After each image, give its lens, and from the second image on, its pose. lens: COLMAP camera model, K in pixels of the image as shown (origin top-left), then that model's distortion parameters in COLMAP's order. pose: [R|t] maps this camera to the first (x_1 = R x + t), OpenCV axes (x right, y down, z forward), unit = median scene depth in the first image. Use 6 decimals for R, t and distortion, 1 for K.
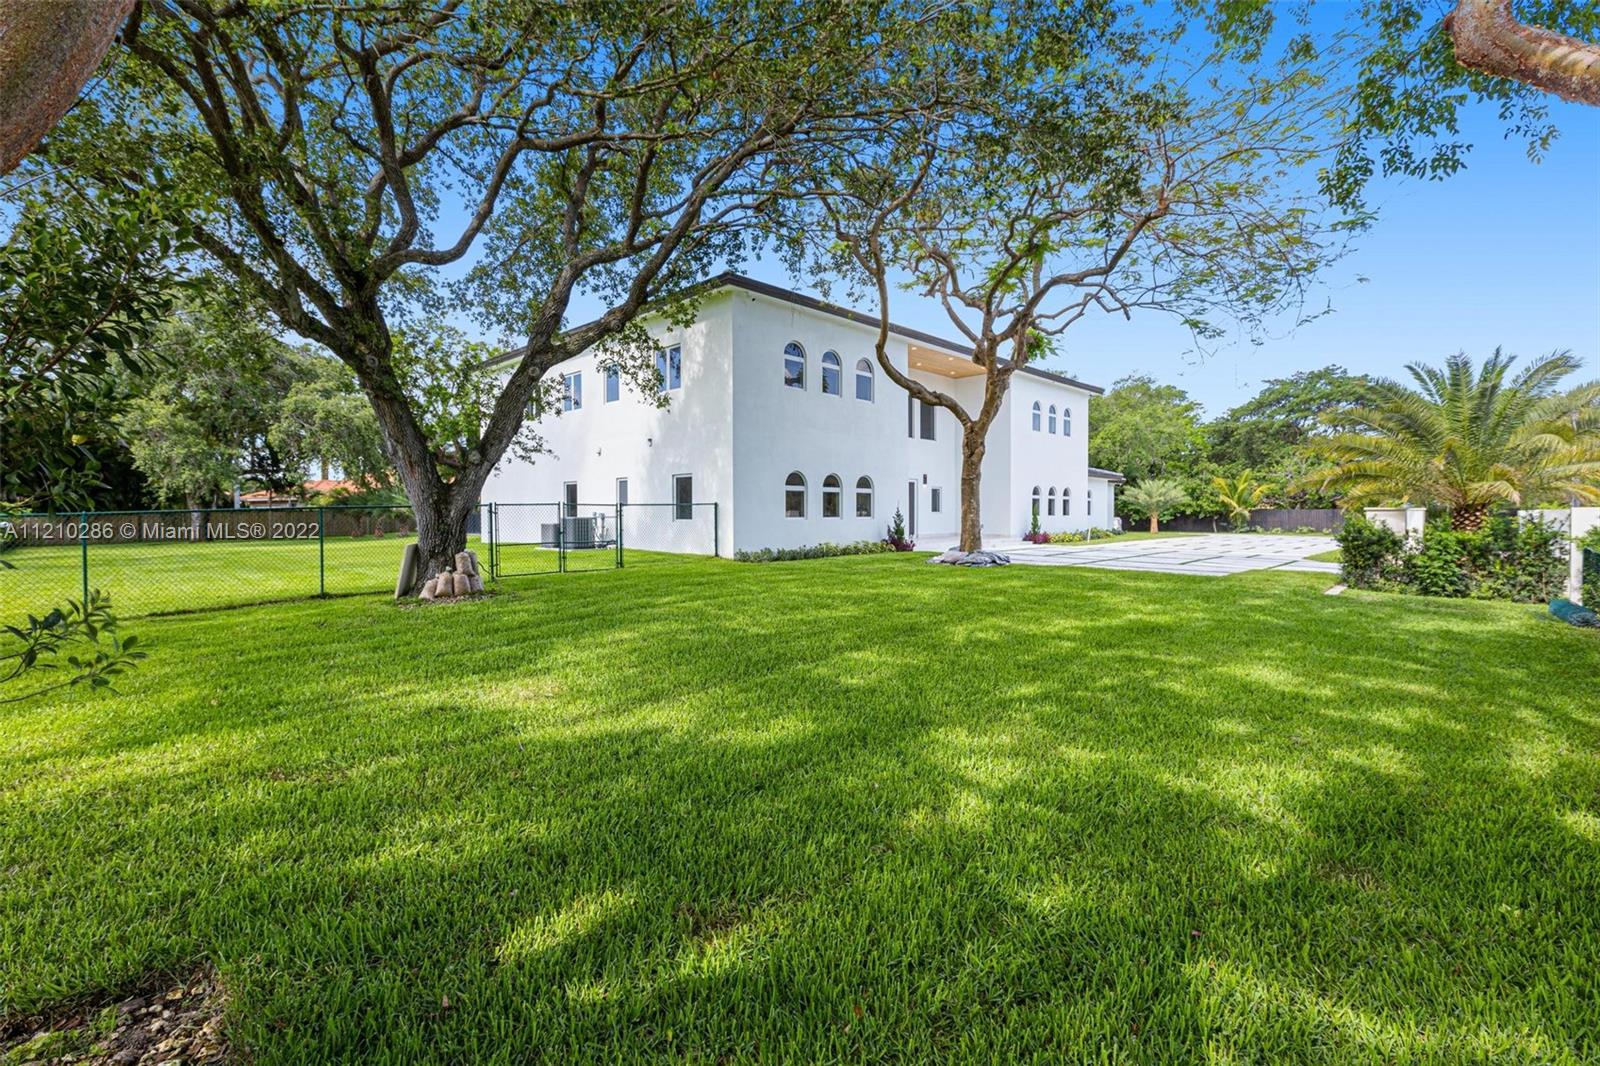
lens RADIAL K [[727.1, 0, 795.6], [0, 727.1, 514.5], [0, 0, 1]] dist [-0.000393, -0.000708]
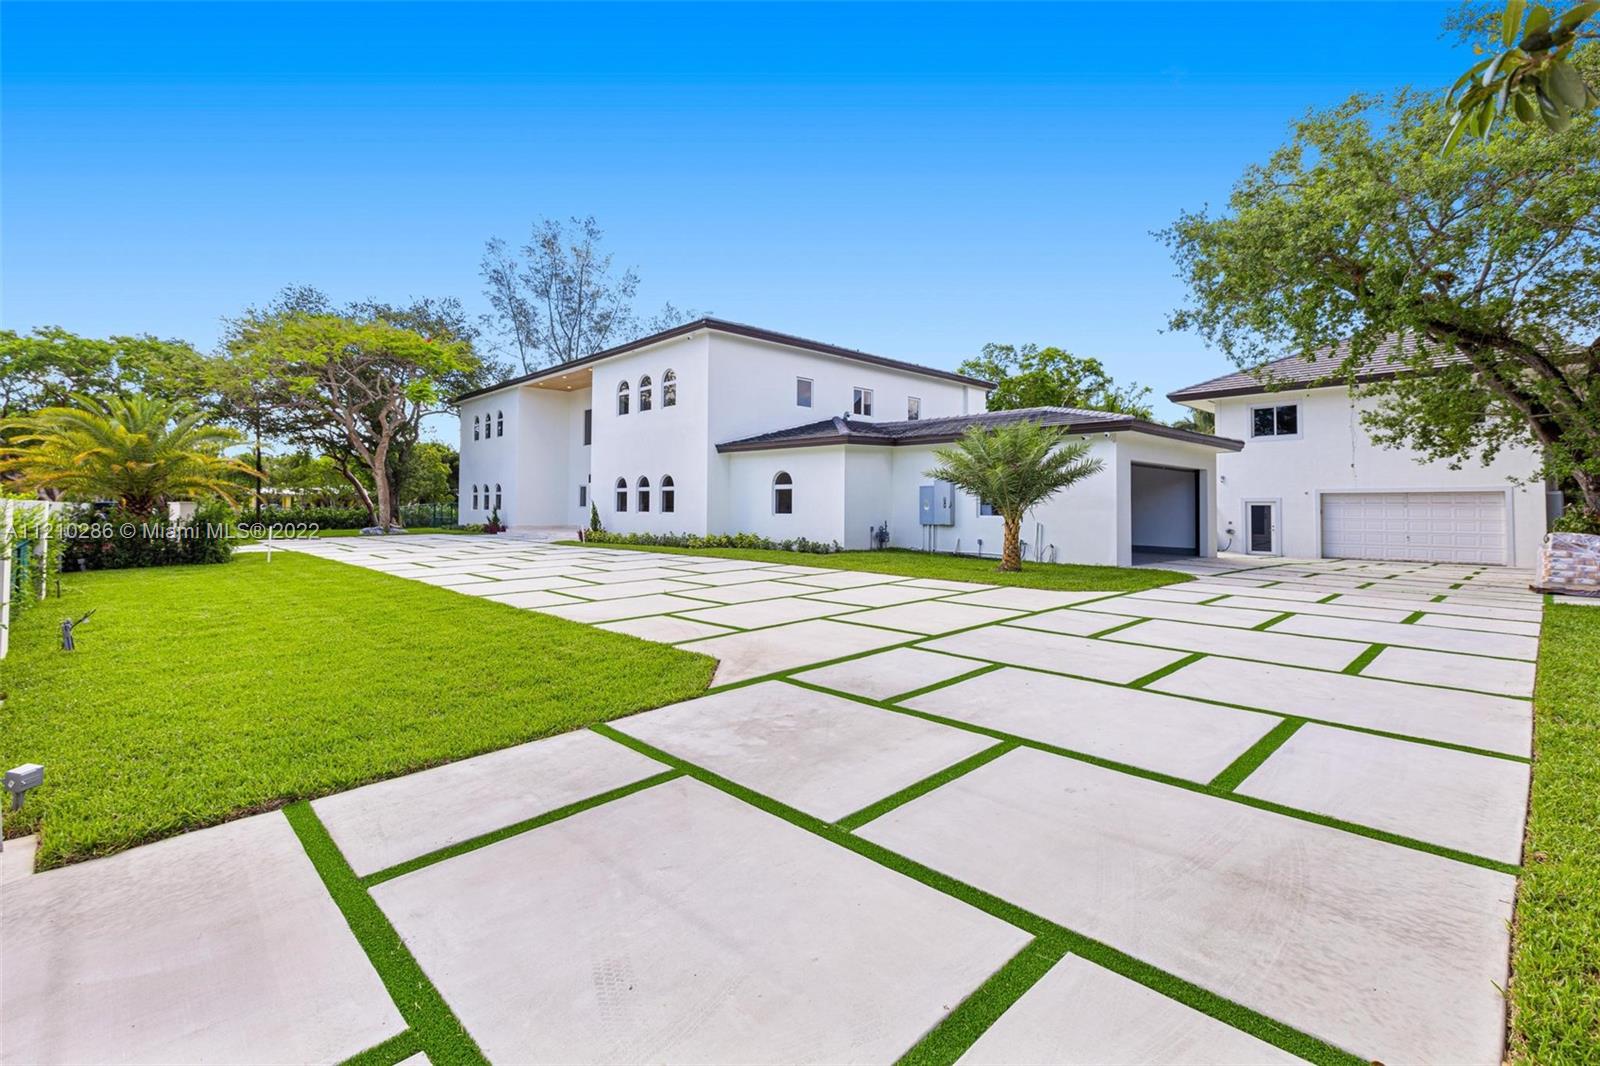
lens RADIAL K [[727.1, 0, 795.6], [0, 727.1, 514.5], [0, 0, 1]] dist [-0.000393, -0.000708]
pose [[-0.030999, 0.005223, -0.999506, 1.261232], [-0.016695, 0.999844, 0.005742, -0.003210], [0.999380, 0.016865, -0.030907, 1.291557]]
